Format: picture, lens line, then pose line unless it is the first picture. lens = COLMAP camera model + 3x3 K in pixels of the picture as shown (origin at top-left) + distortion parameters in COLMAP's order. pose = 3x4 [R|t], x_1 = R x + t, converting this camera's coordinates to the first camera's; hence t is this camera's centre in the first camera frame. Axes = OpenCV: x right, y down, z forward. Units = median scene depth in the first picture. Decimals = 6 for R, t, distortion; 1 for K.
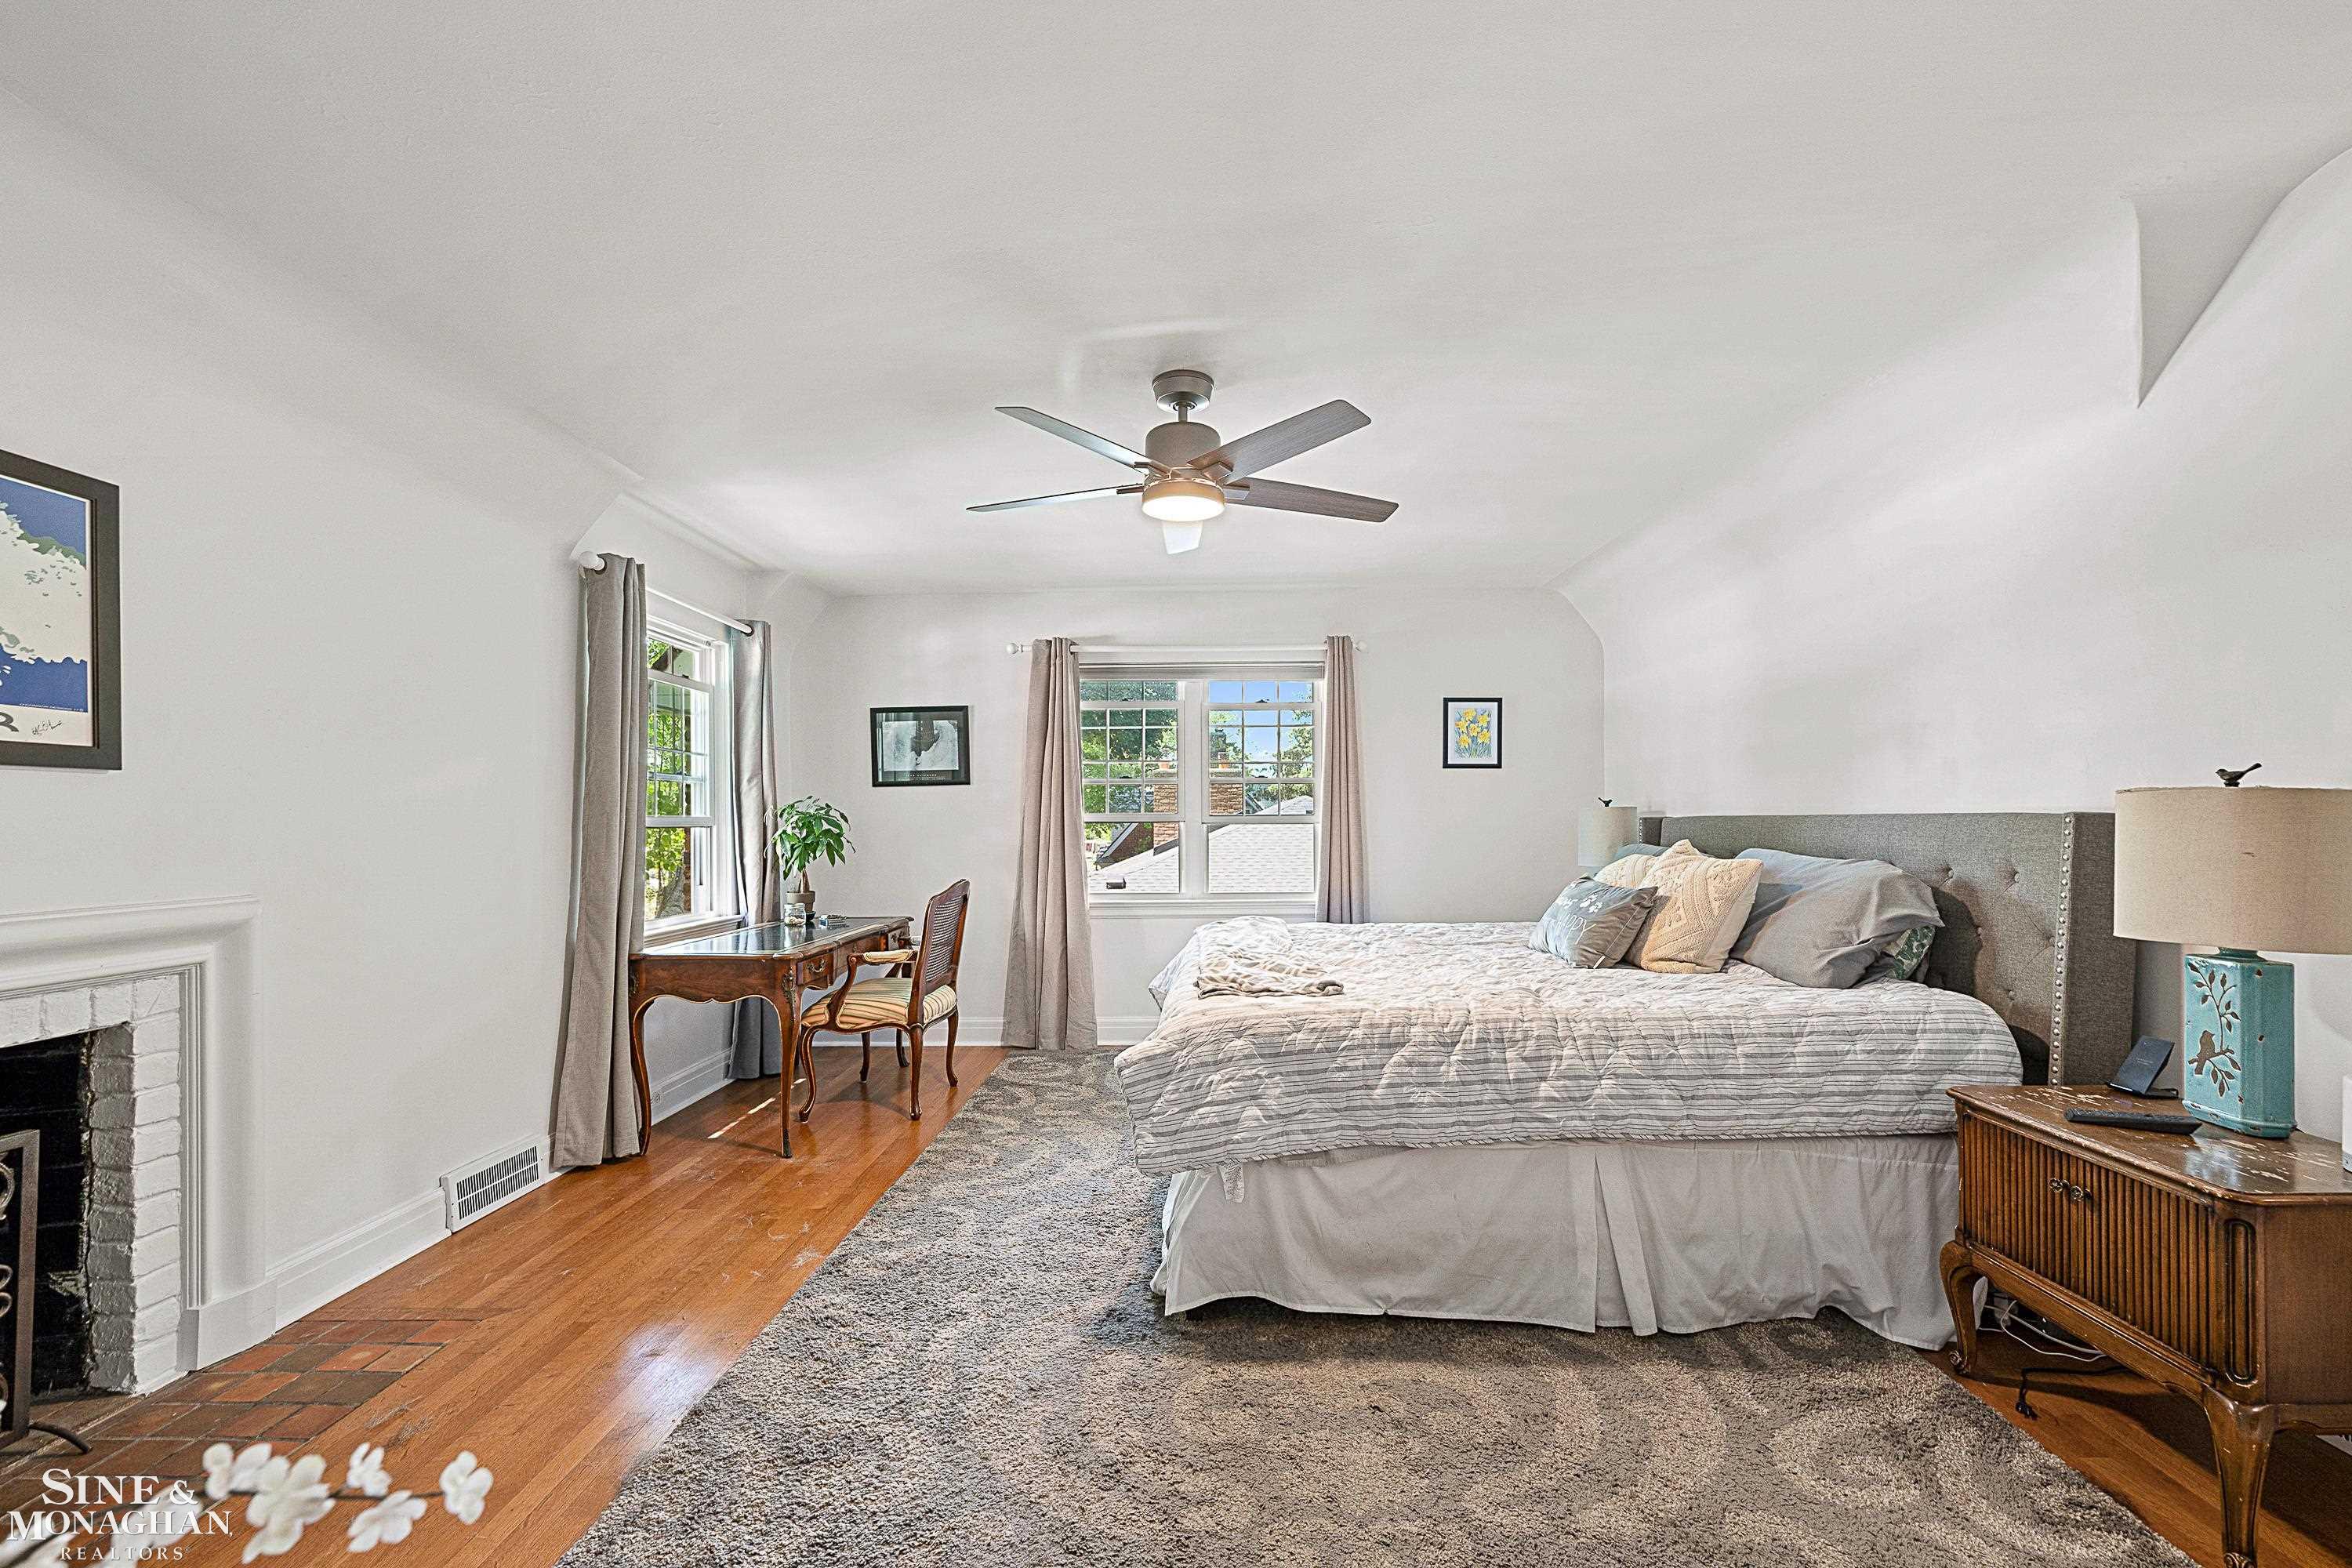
lens RADIAL K [[951.7, 0, 1181.5], [0, 951.7, 825.0], [0, 0, 1]] dist [-0.002695, 0.000134]
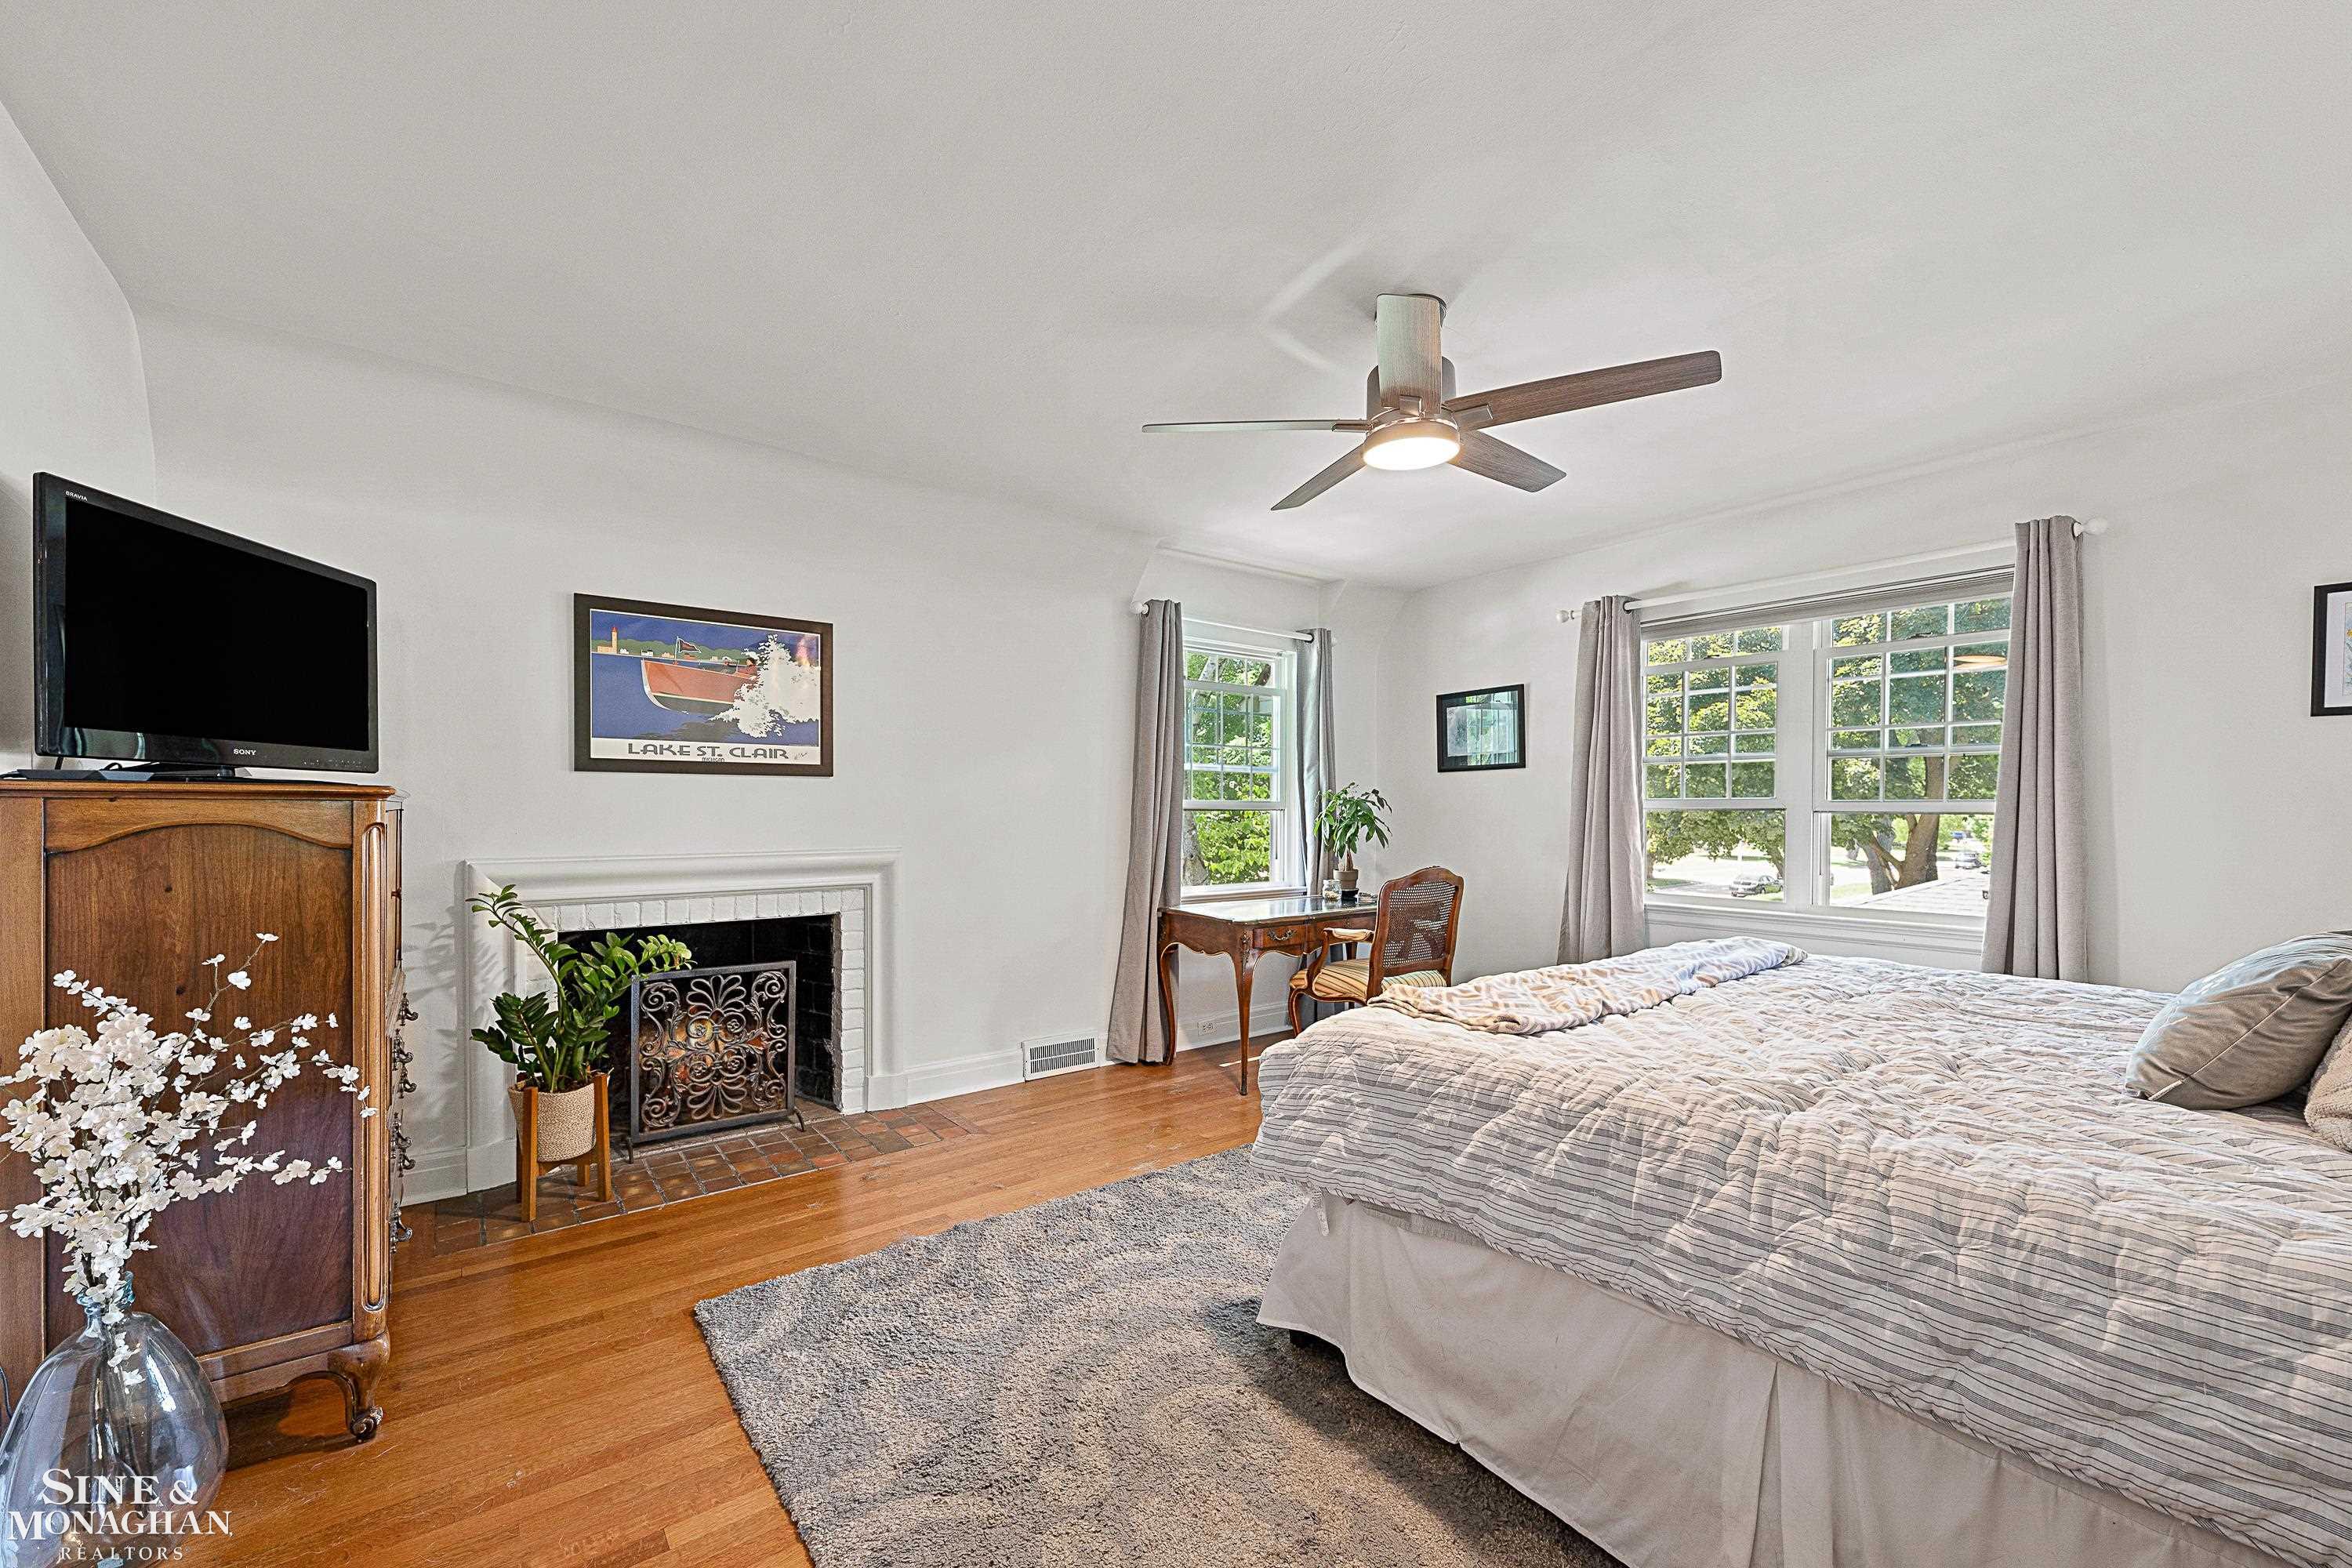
lens RADIAL K [[941.2, 0, 1175.8], [0, 941.2, 819.7], [0, 0, 1]] dist [-0.002316, 0.000030]
pose [[0.618090, 0.018476, -0.785891, 0.655373], [-0.008359, 0.999822, 0.016931, -0.008664], [0.786063, -0.003895, 0.618134, 0.339523]]
